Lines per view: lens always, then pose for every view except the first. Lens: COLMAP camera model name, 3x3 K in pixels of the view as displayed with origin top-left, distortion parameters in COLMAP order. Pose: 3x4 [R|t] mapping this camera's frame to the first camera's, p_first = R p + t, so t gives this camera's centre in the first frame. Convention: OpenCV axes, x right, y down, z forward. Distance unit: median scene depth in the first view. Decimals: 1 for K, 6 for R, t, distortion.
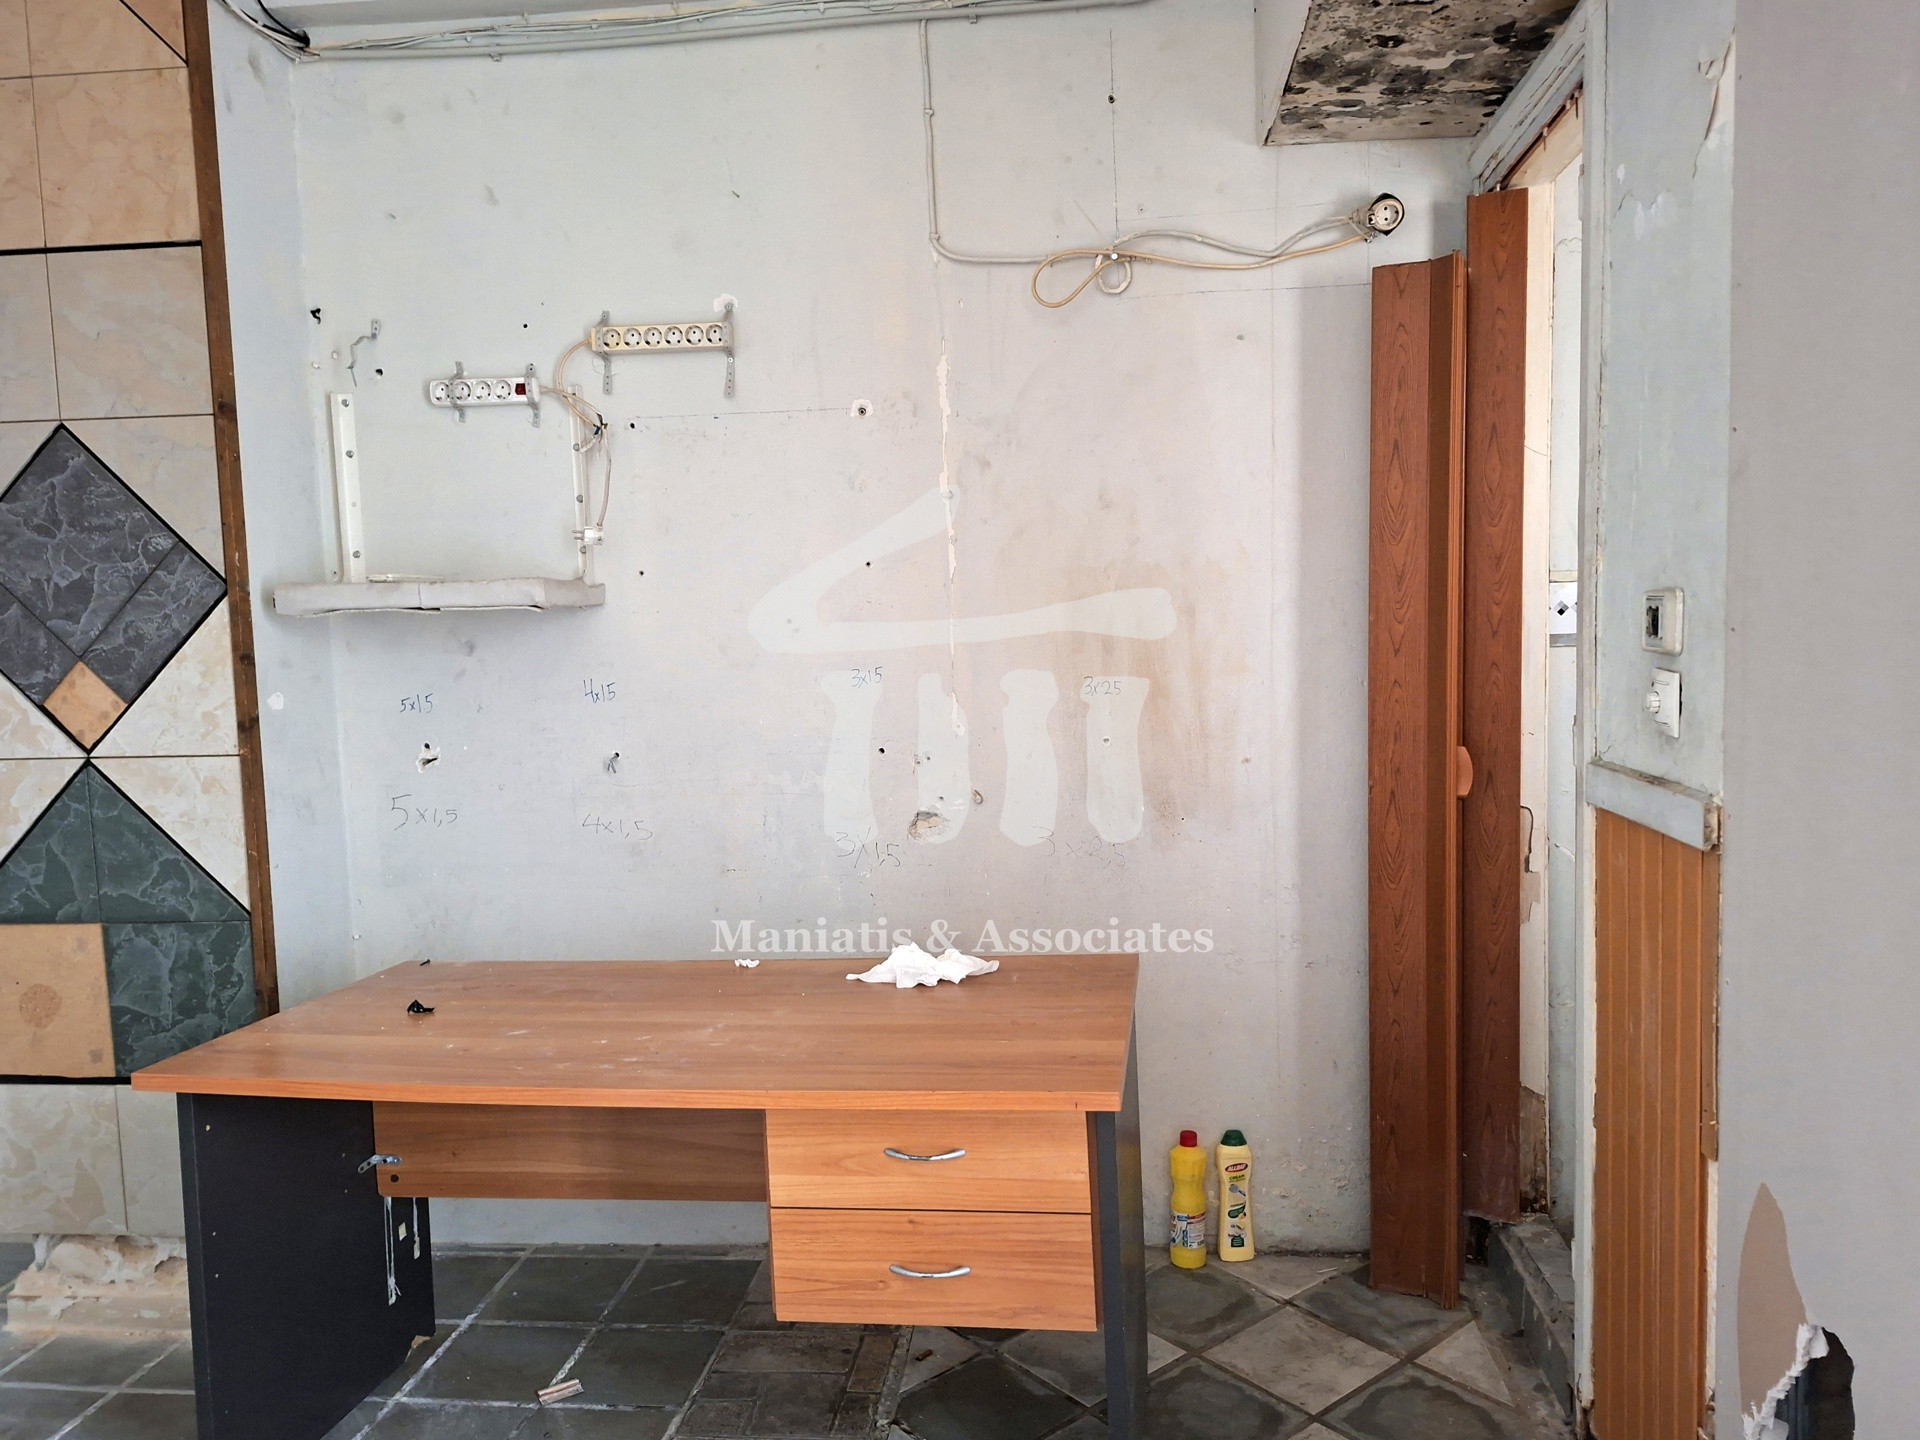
lens RADIAL K [[1384.3, 0, 958.8], [0, 1384.3, 726.0], [0, 0, 1]] dist [0.003547, 0.002220]
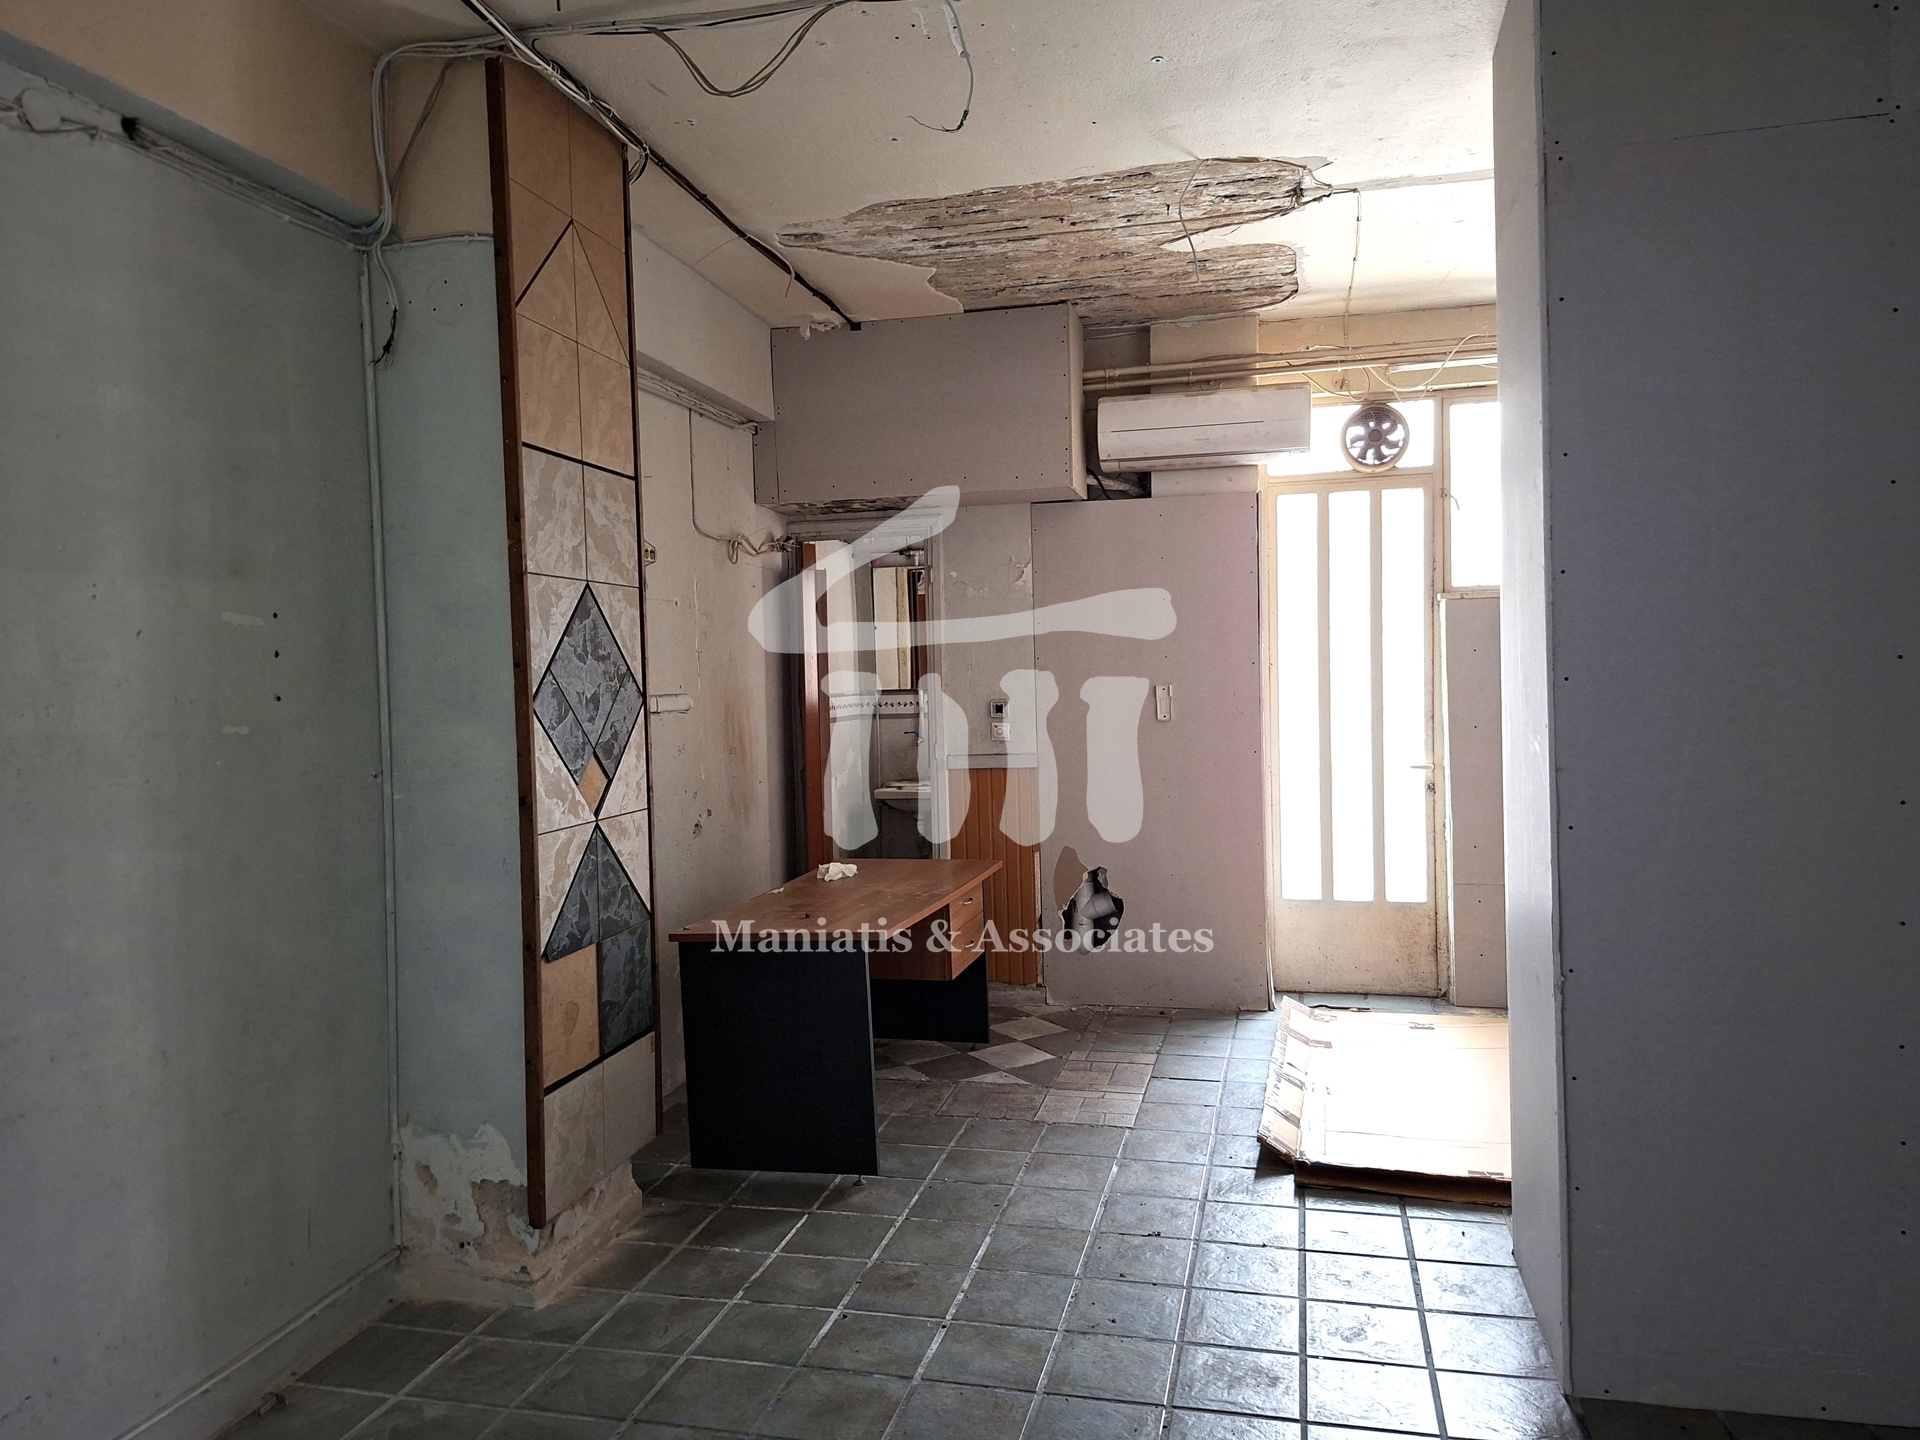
lens RADIAL K [[1332.0, 0, 945.8], [0, 1332.0, 718.2], [0, 0, 1]] dist [0.094771, -0.126054]
pose [[0.130232, -0.011628, 0.991415, -1.922241], [0.109059, 0.994032, -0.002668, -0.037736], [-0.985467, 0.108470, 0.130723, 0.470045]]
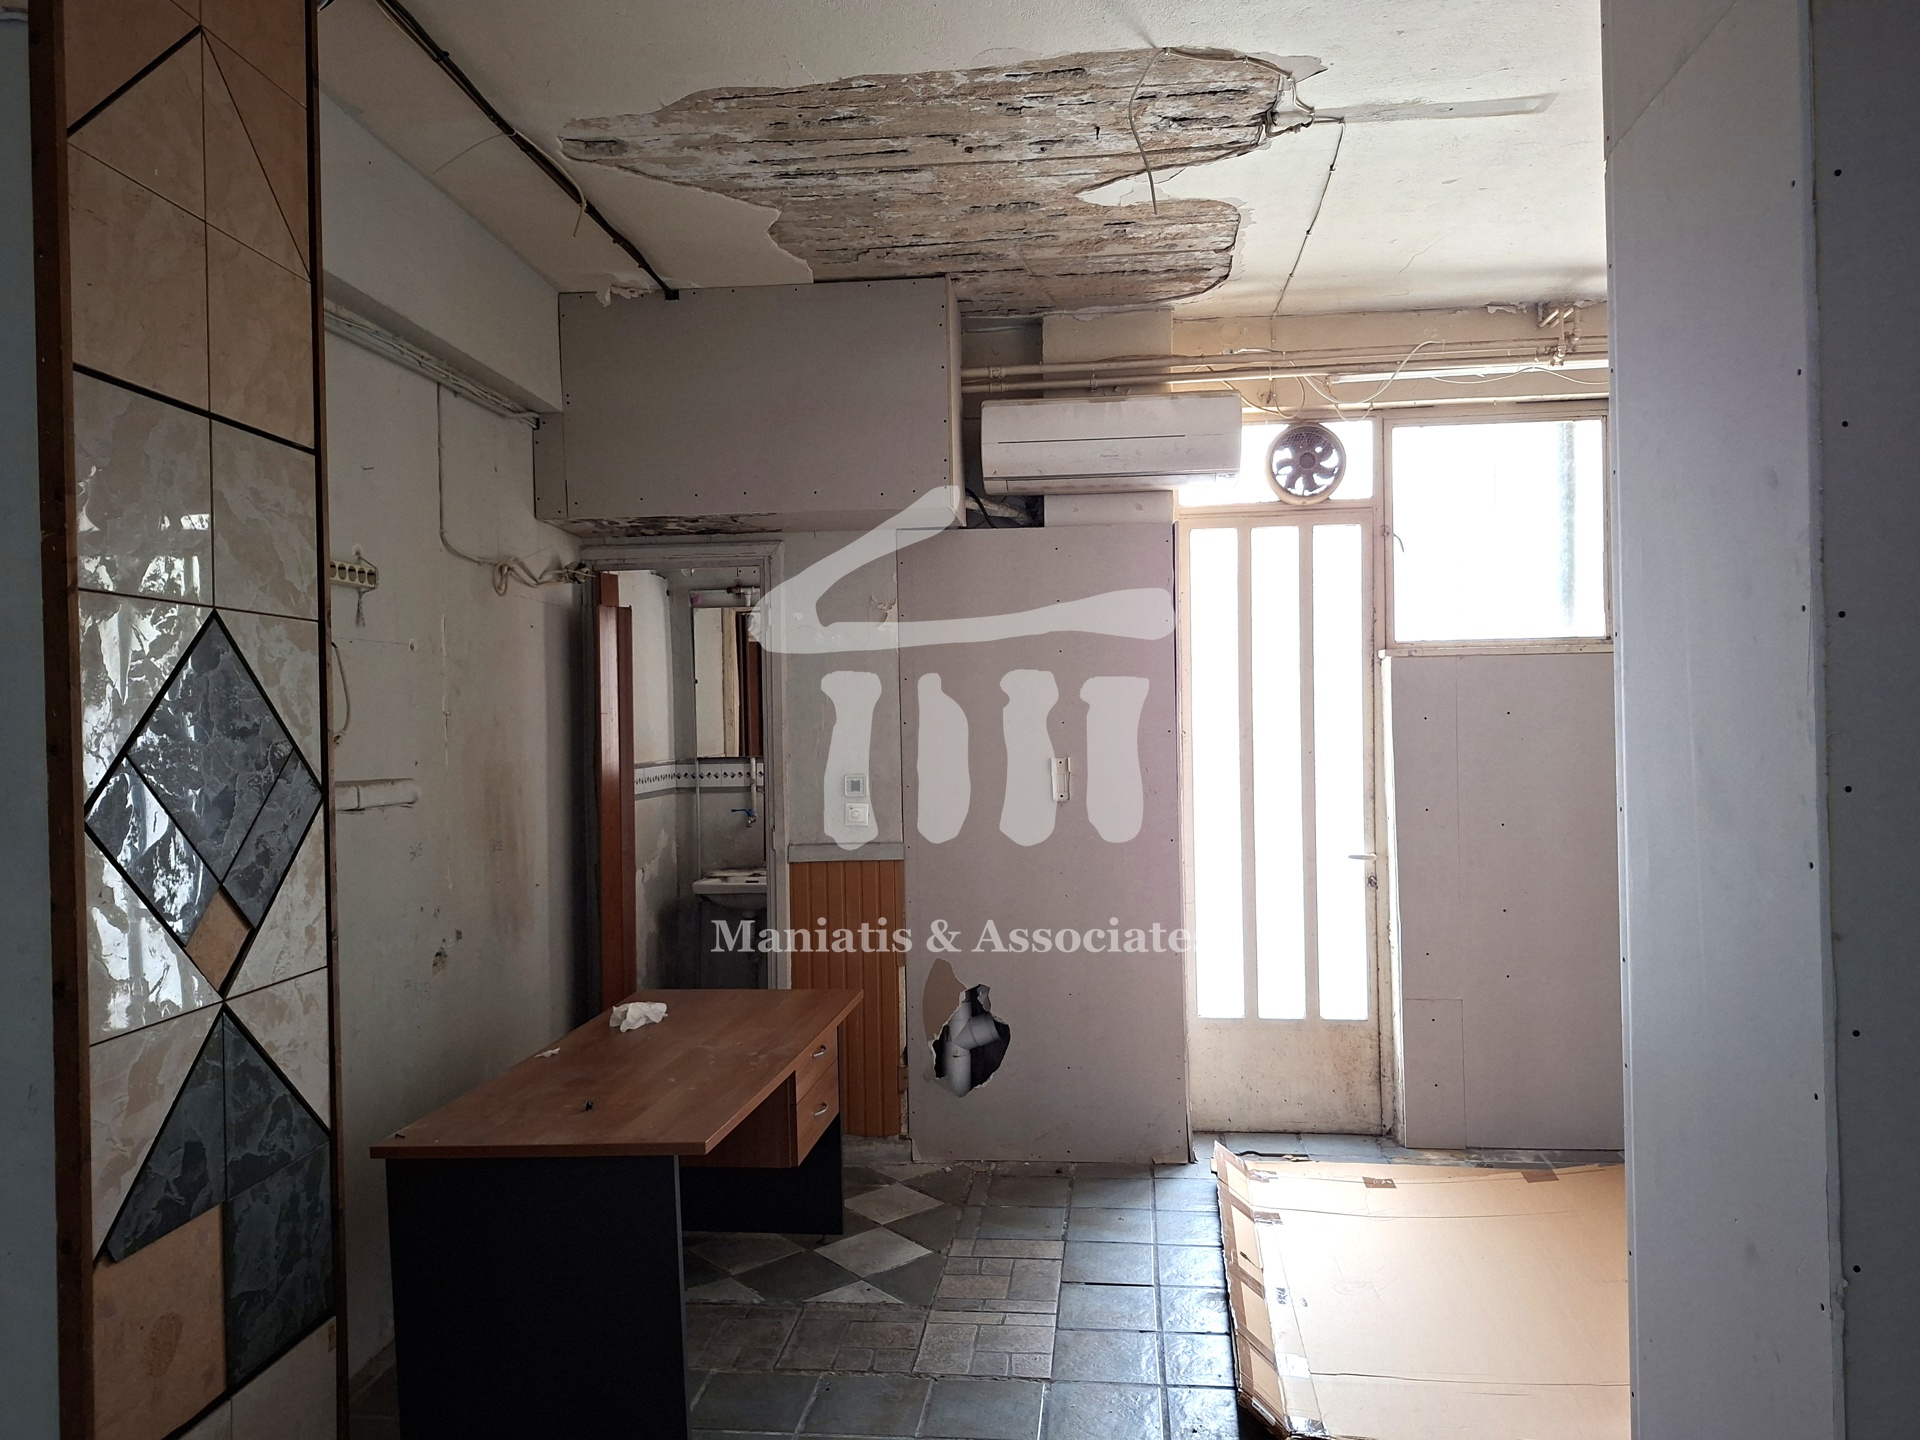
lens RADIAL K [[1340.7, 0, 968.4], [0, 1340.7, 722.3], [0, 0, 1]] dist [0.094088, -0.131111]
pose [[-0.017030, 0.024025, 0.999566, -1.475865], [0.107125, 0.994001, -0.022066, -0.079269], [-0.994100, 0.106703, -0.019501, 0.549584]]
